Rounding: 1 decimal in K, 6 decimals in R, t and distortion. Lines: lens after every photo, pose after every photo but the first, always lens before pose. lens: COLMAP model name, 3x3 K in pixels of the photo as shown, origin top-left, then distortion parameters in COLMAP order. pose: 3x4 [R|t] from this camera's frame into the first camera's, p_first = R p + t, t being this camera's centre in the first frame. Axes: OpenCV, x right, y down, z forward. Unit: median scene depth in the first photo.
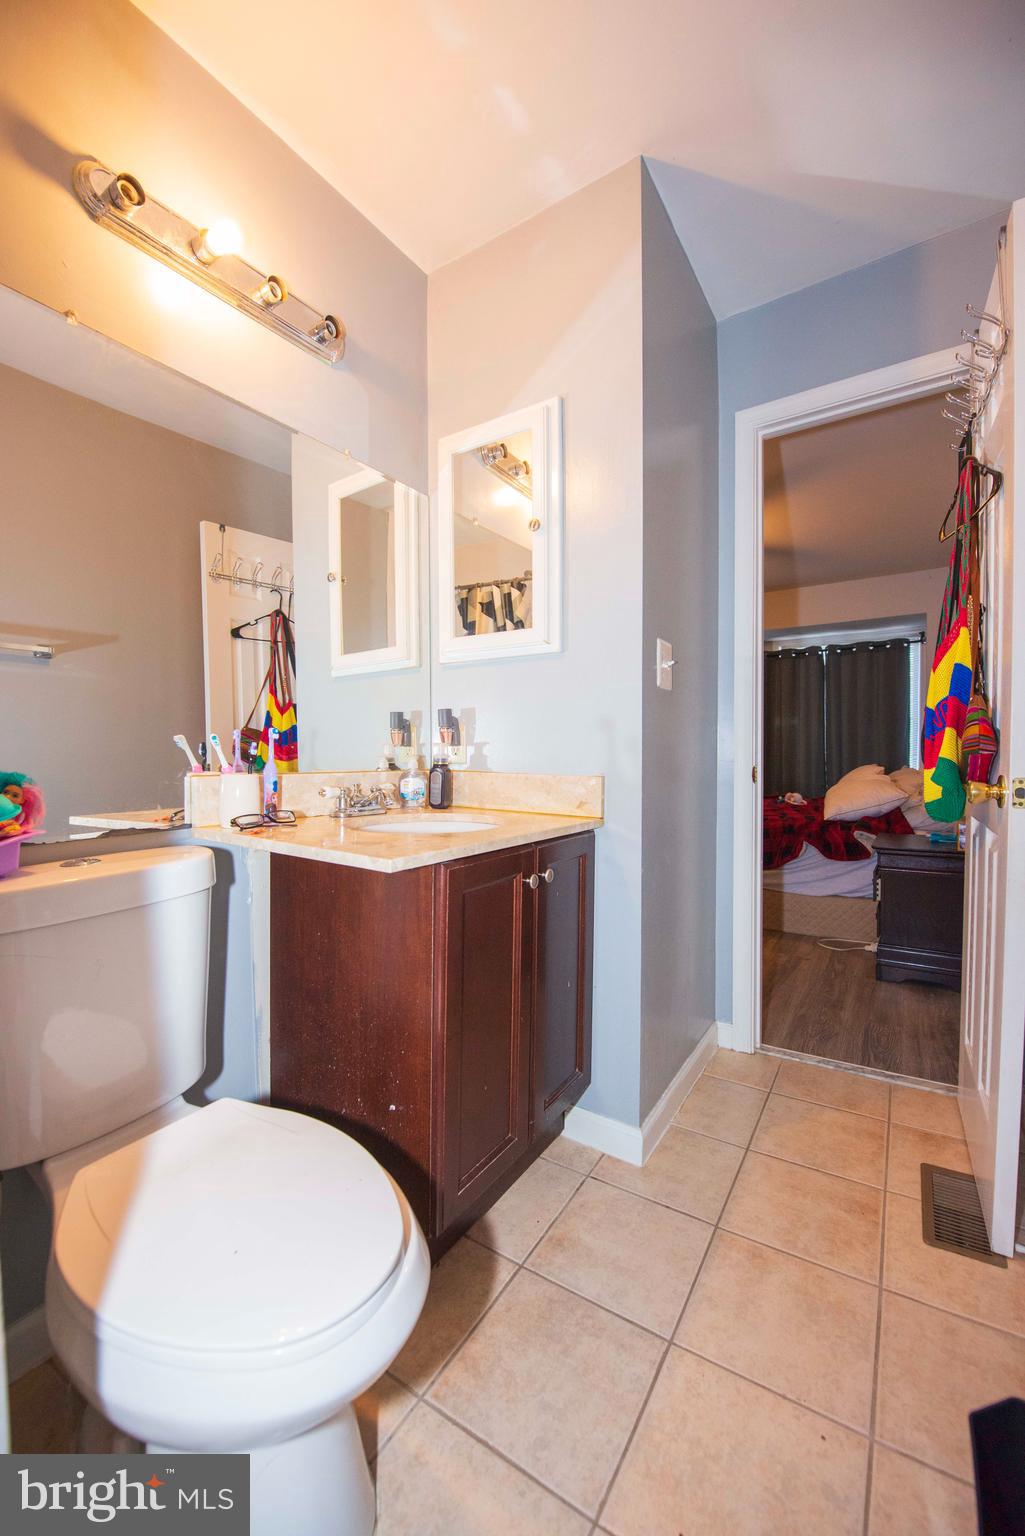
lens RADIAL K [[605.4, 0, 506.9], [0, 605.4, 770.7], [0, 0, 1]] dist [-0.015869, -0.002414]
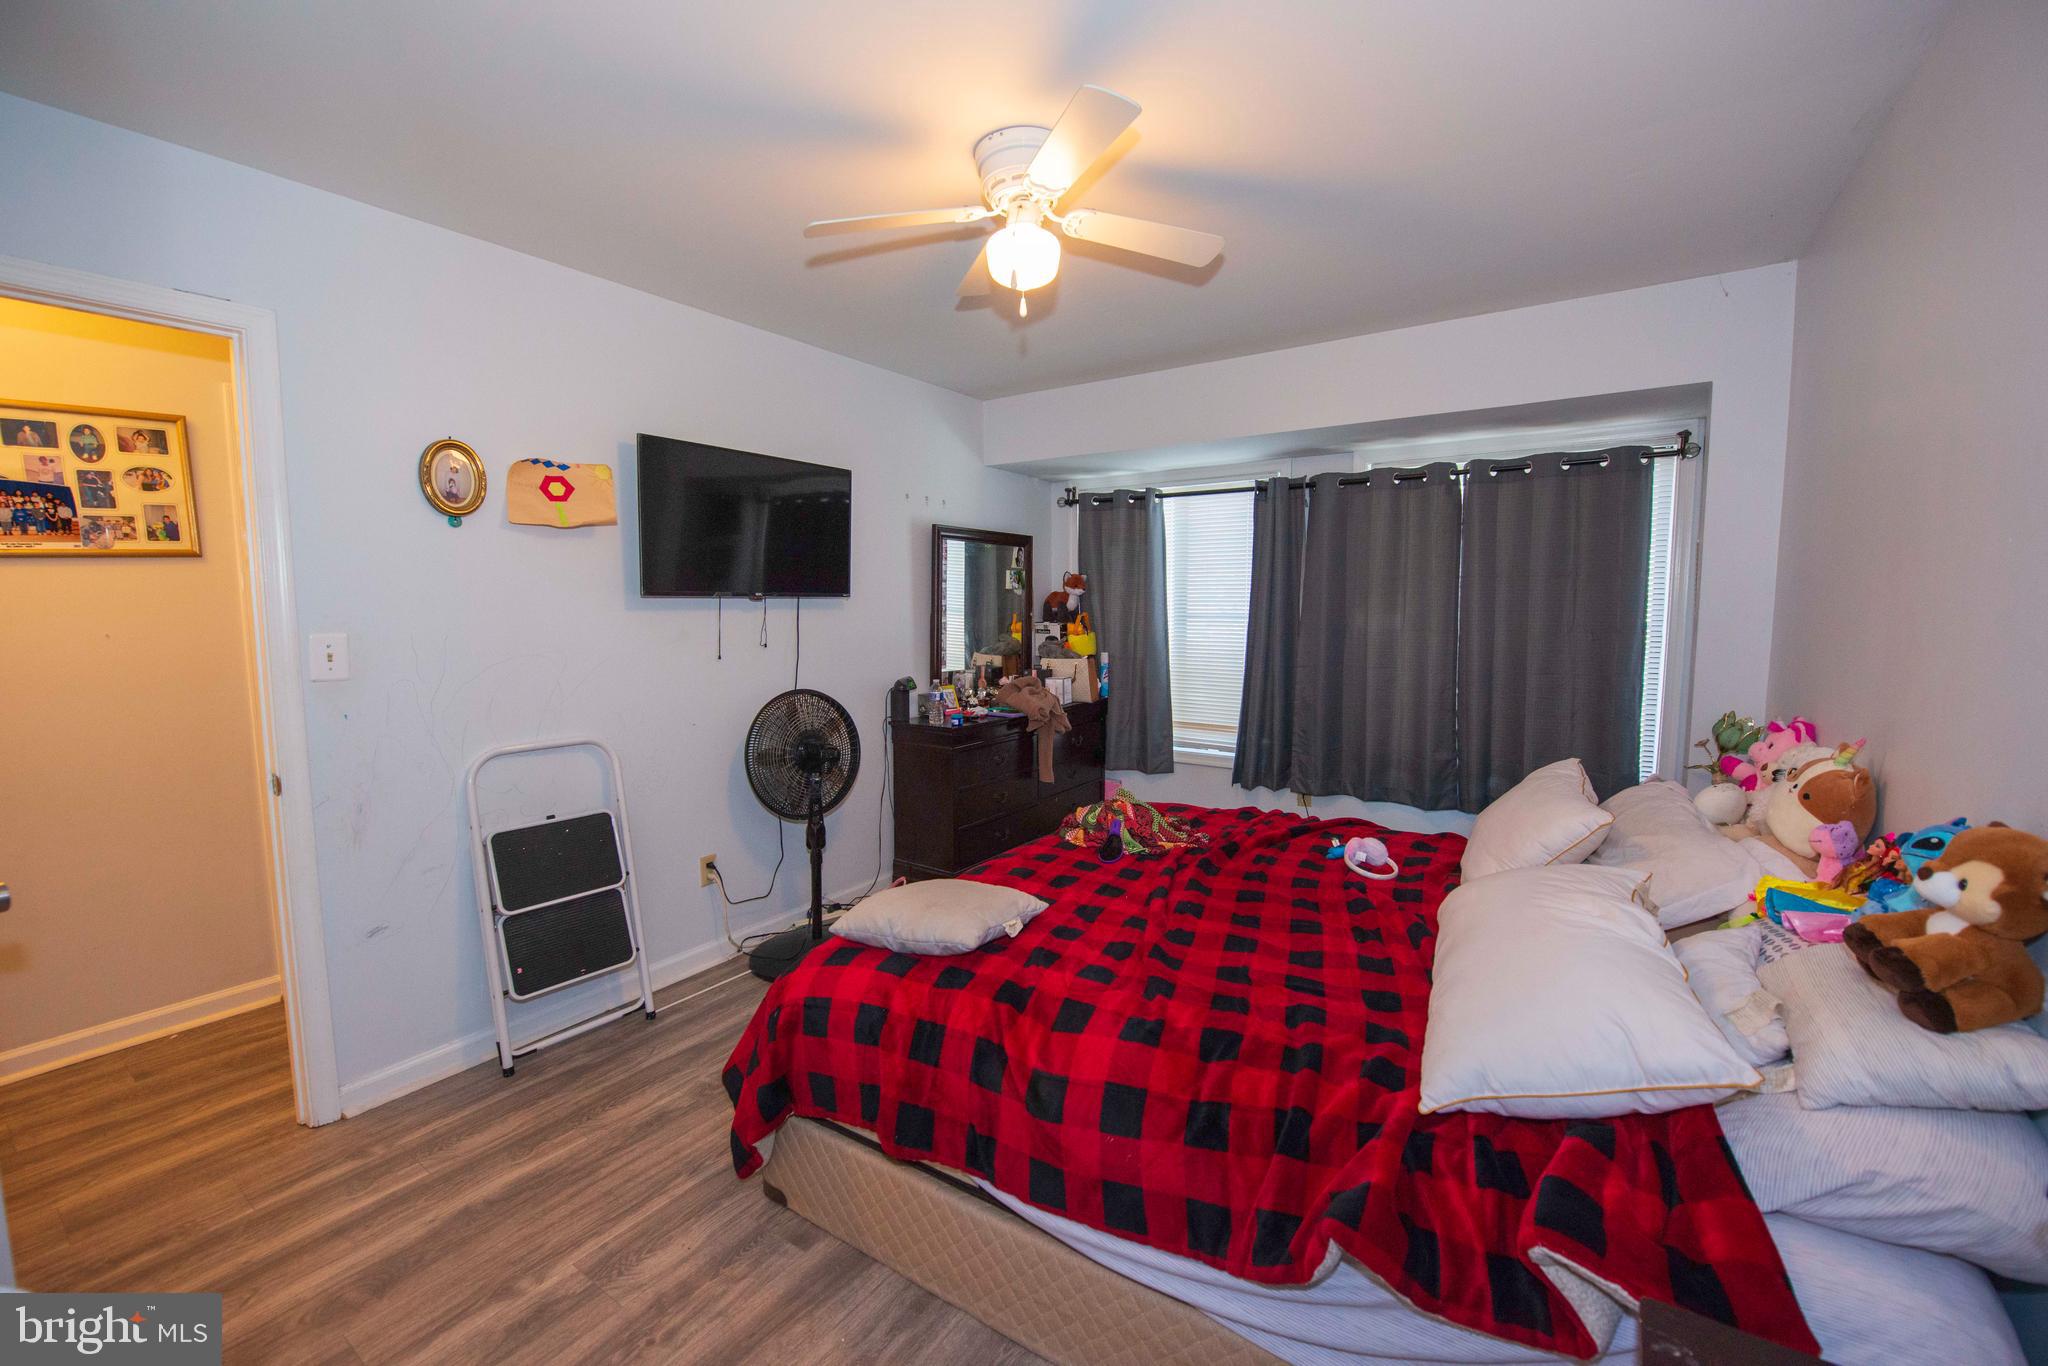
lens RADIAL K [[807.2, 0, 1032.1], [0, 807.2, 679.6], [0, 0, 1]] dist [-0.015869, -0.002414]
pose [[0.999949, 0.006621, -0.007567, 0.213965], [-0.006139, 0.998050, 0.062124, -0.081469], [0.007964, -0.062075, 0.998040, 0.393510]]
